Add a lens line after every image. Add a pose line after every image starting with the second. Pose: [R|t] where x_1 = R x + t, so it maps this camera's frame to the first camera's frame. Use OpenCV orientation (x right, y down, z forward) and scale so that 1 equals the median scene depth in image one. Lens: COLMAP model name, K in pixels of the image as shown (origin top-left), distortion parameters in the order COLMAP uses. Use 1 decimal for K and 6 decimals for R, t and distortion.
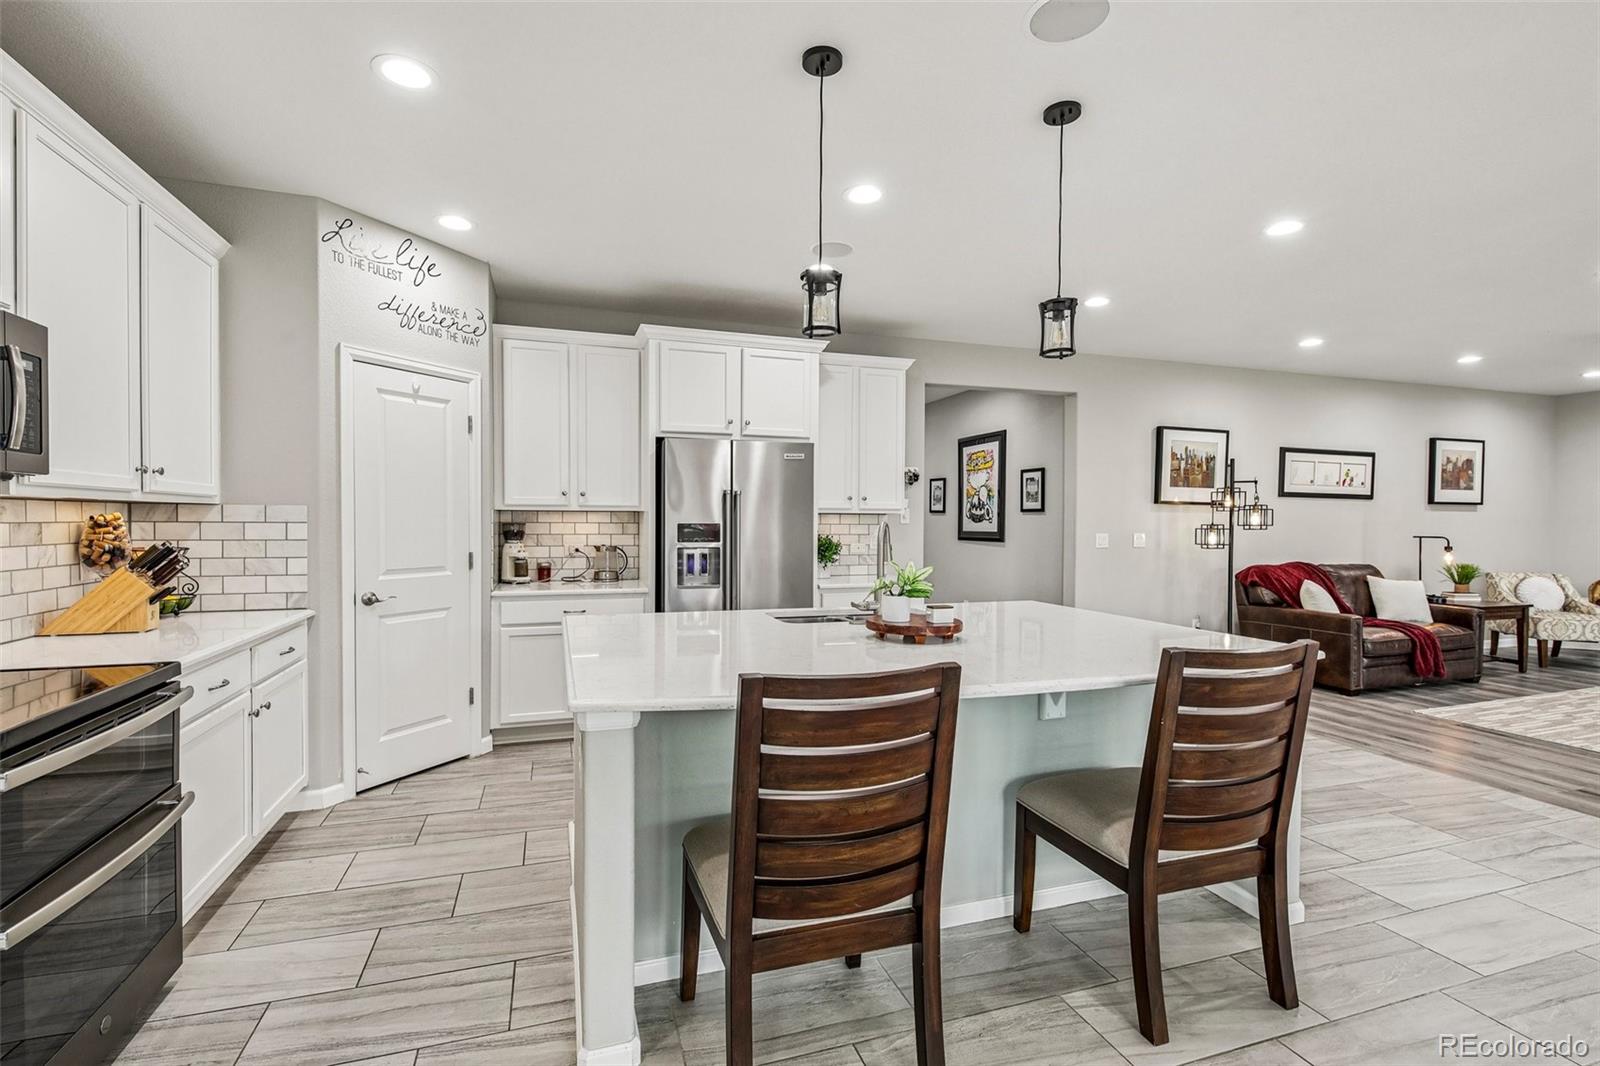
lens RADIAL K [[726.2, 0, 797.5], [0, 726.2, 525.4], [0, 0, 1]] dist [0.010840, -0.005946]
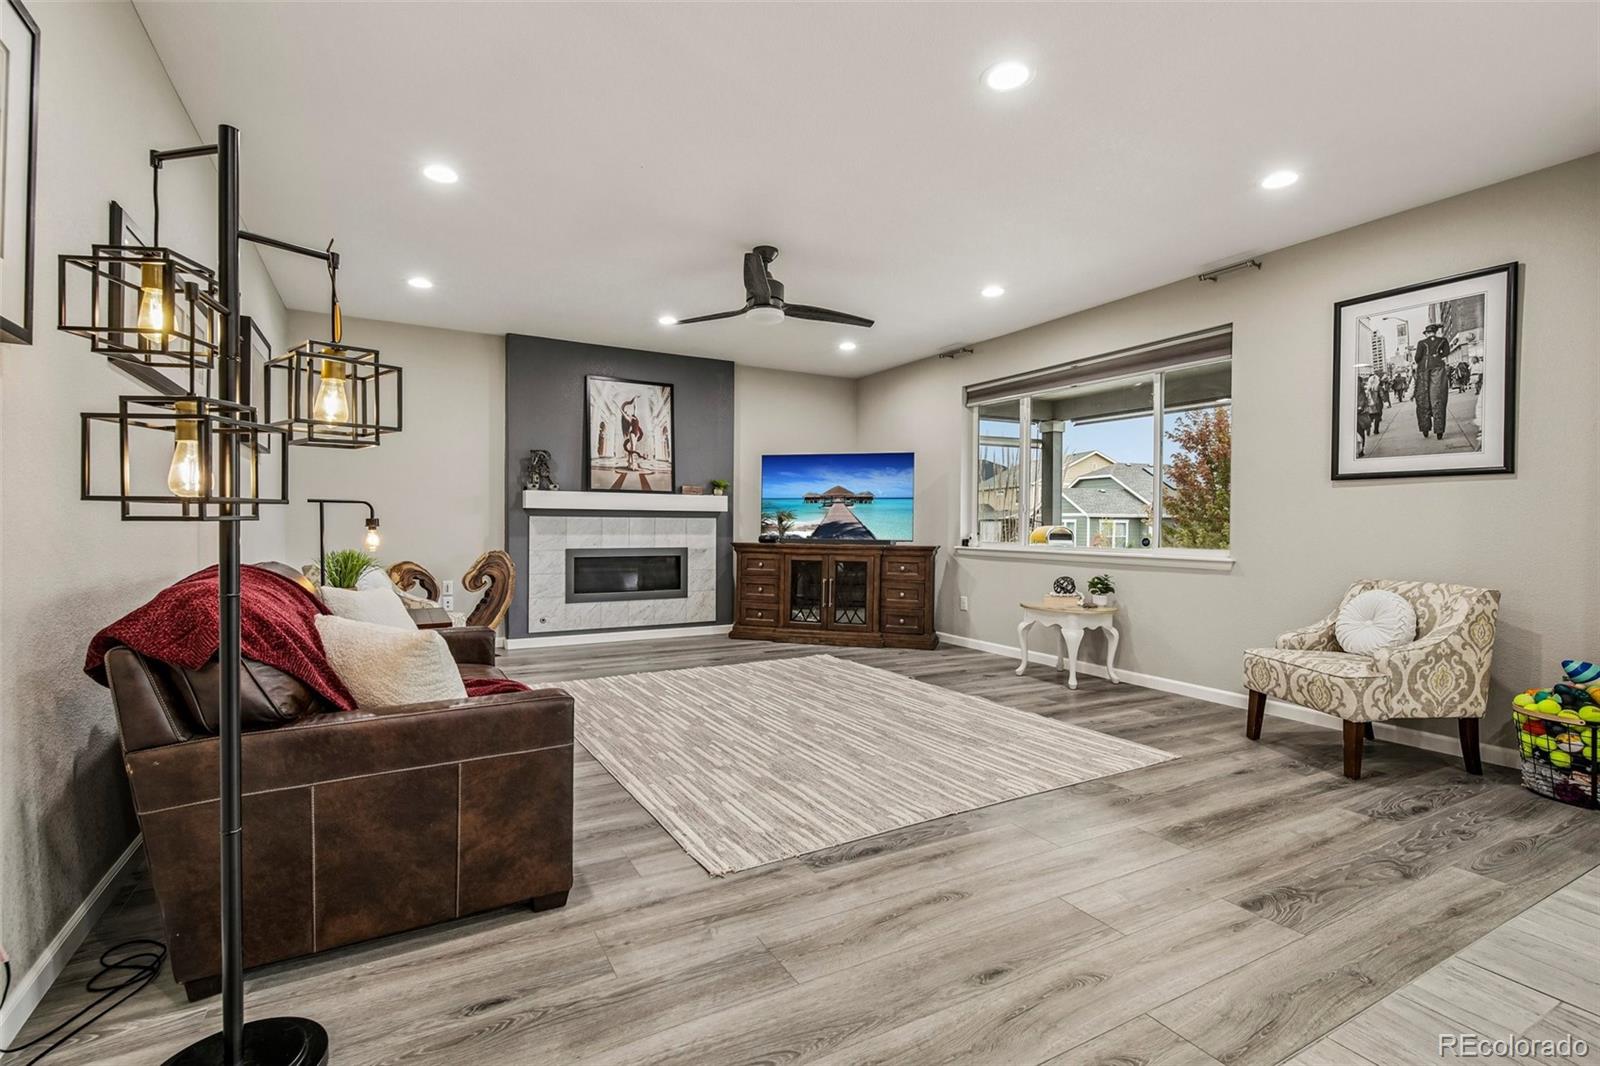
lens RADIAL K [[726.2, 0, 827.7], [0, 726.2, 537.1], [0, 0, 1]] dist [0.010840, -0.005946]
pose [[-0.144603, -0.026482, 0.989135, 0.326497], [-0.002454, 0.999648, 0.026405, 0.028966], [-0.989487, 0.001391, -0.144617, 0.810095]]
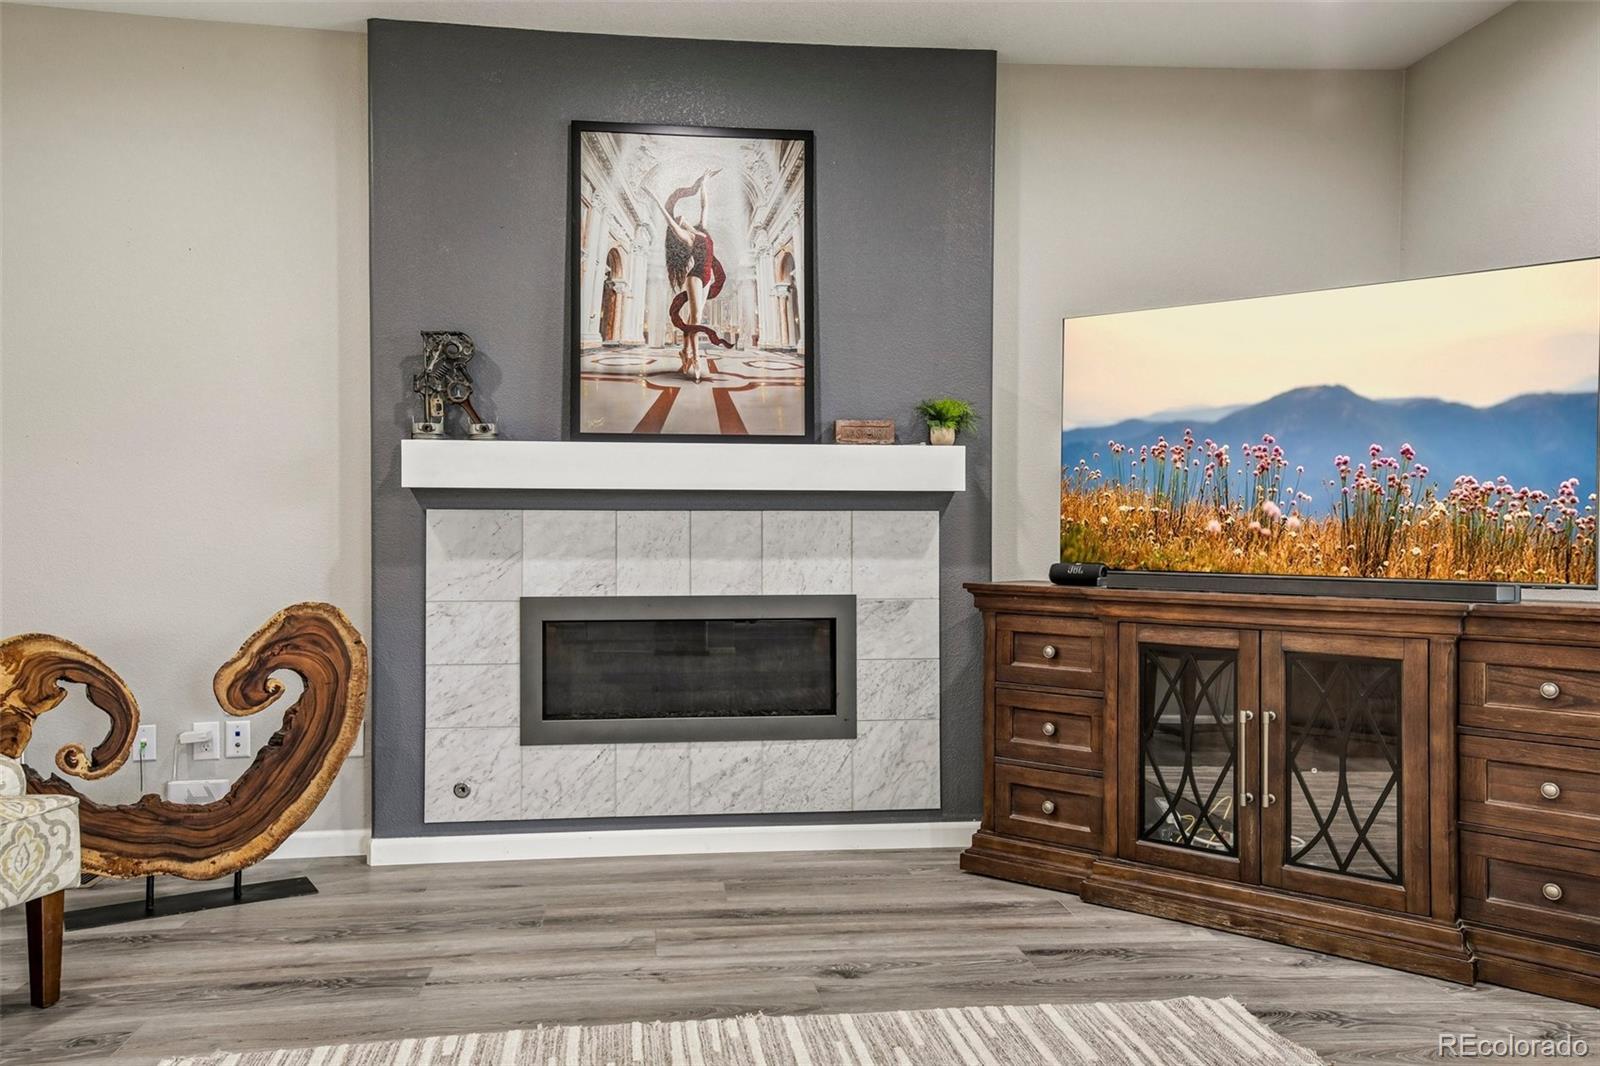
lens RADIAL K [[1454.4, 0, 809.8], [0, 1454.4, 530.1], [0, 0, 1]] dist [0.137625, 0.026591]
pose [[0.249410, -0.011151, 0.968334, 0.738296], [0.006269, 0.999931, 0.009901, 0.032244], [-0.968378, 0.003601, 0.249462, 0.674618]]
